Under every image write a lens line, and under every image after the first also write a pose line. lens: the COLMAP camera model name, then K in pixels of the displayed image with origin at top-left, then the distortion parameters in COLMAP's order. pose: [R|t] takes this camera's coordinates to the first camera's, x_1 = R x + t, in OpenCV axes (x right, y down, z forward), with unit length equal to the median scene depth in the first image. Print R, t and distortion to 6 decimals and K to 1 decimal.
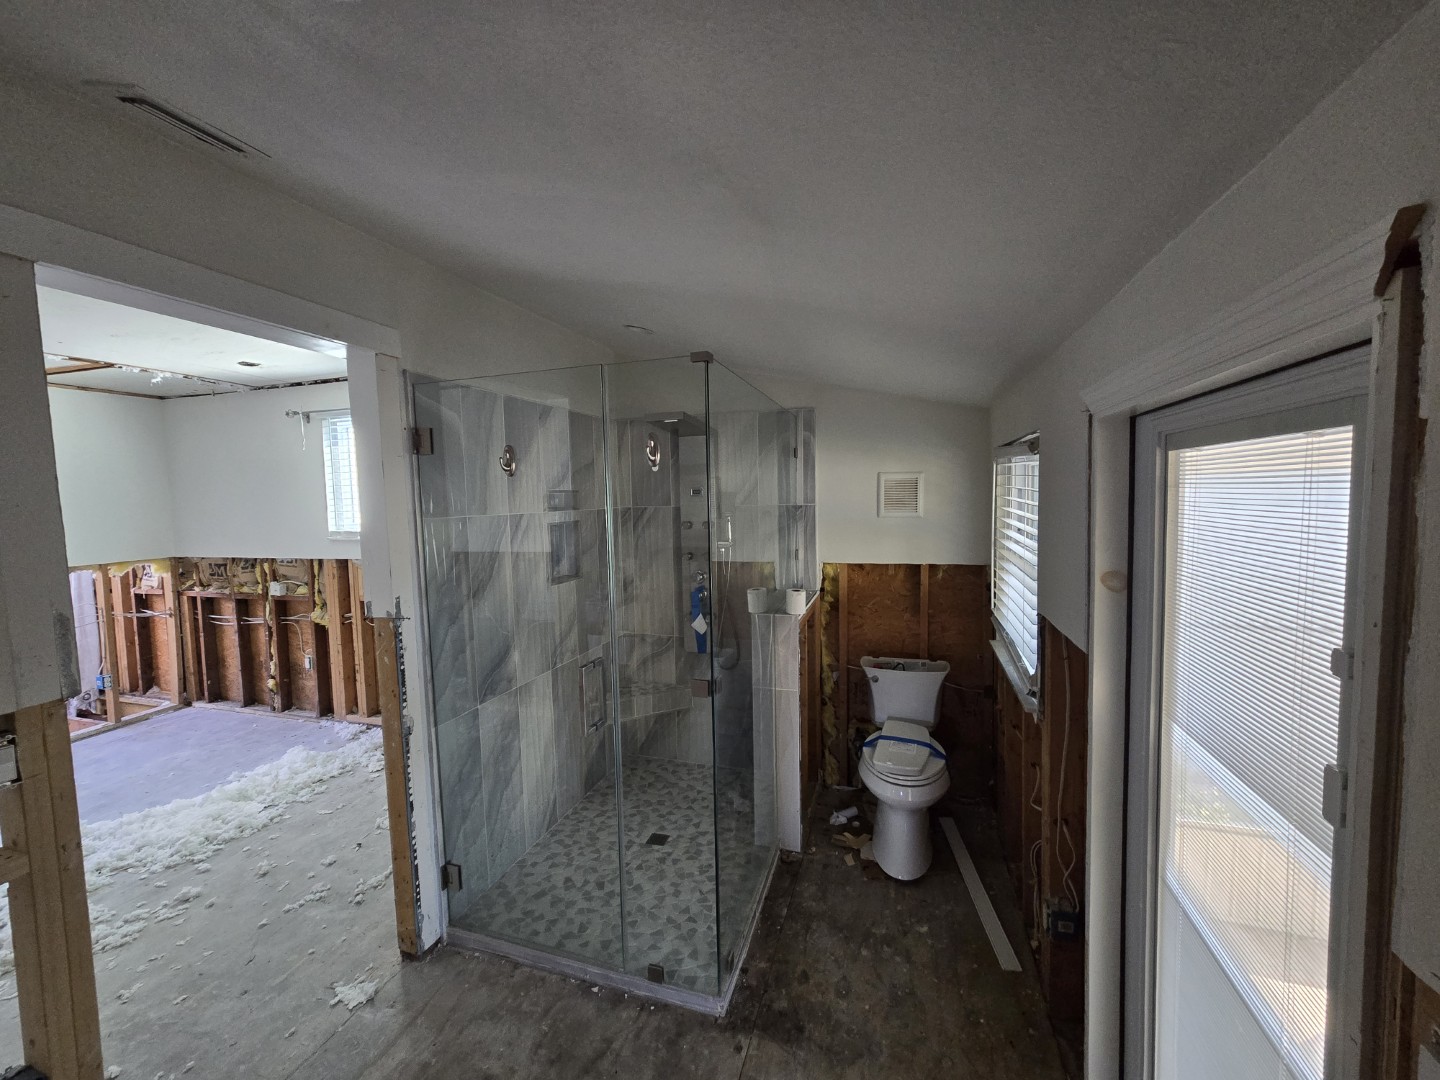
lens RADIAL K [[590.9, 0, 707.9], [0, 590.9, 542.1], [0, 0, 1]] dist [0.000232, 0.000682]
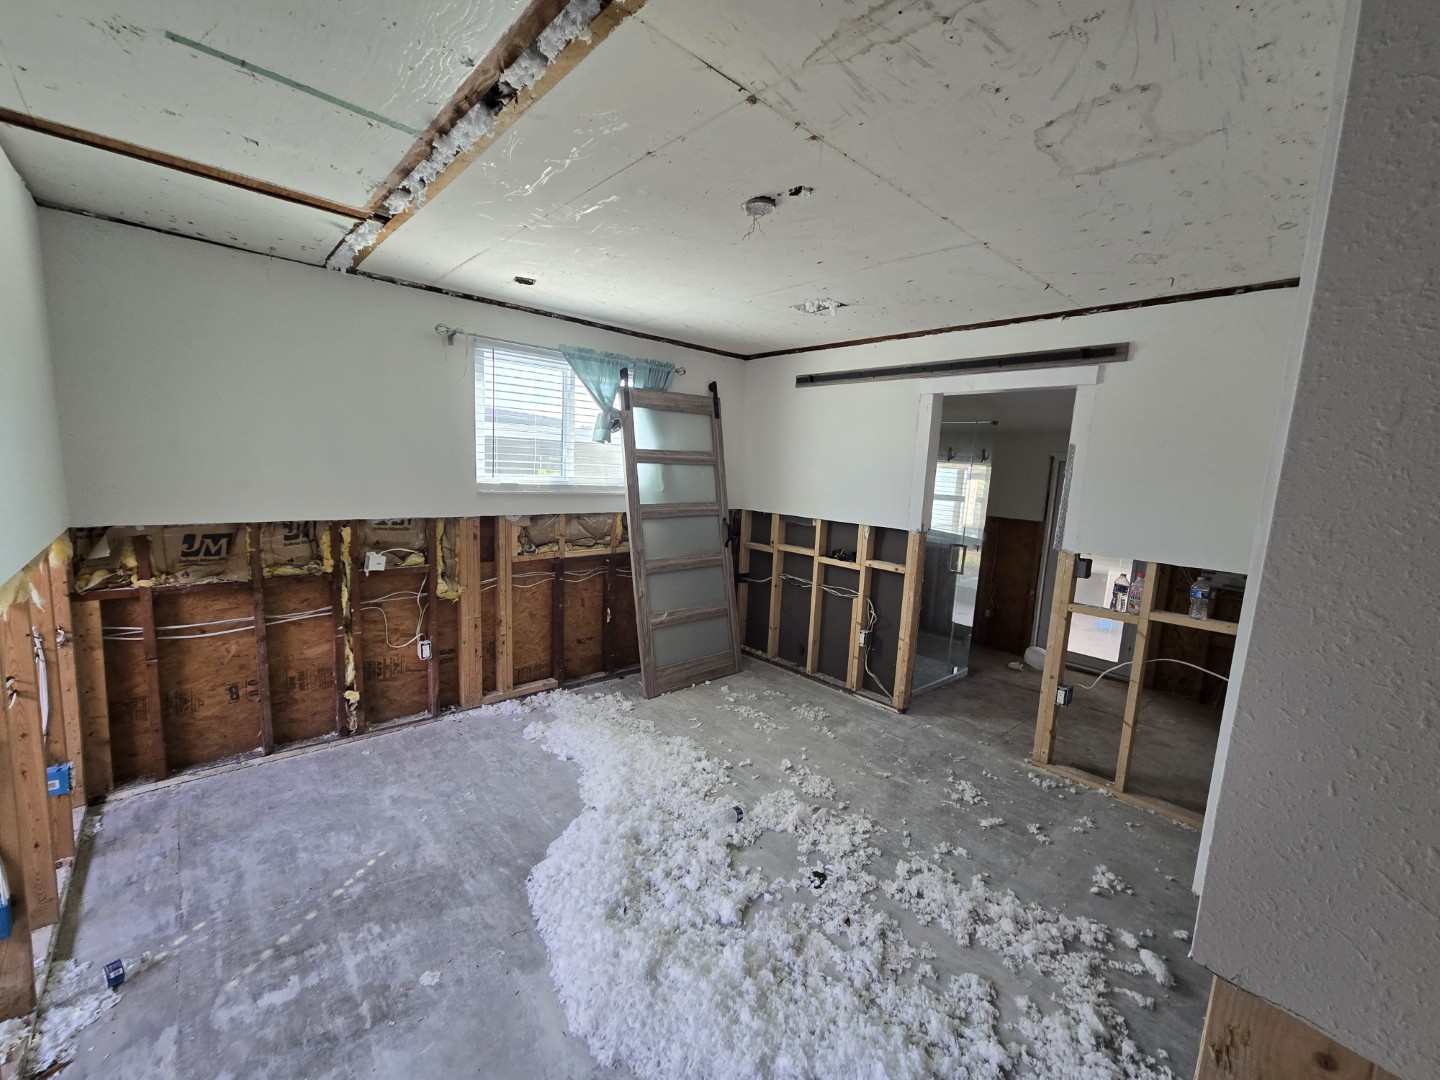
lens RADIAL K [[590.9, 0, 707.9], [0, 590.9, 542.1], [0, 0, 1]] dist [0.000232, 0.000682]
pose [[0.504820, -0.071452, 0.860263, -1.150947], [0.005373, 0.996809, 0.079641, -0.000221], [-0.863208, -0.035582, 0.503593, 0.285577]]
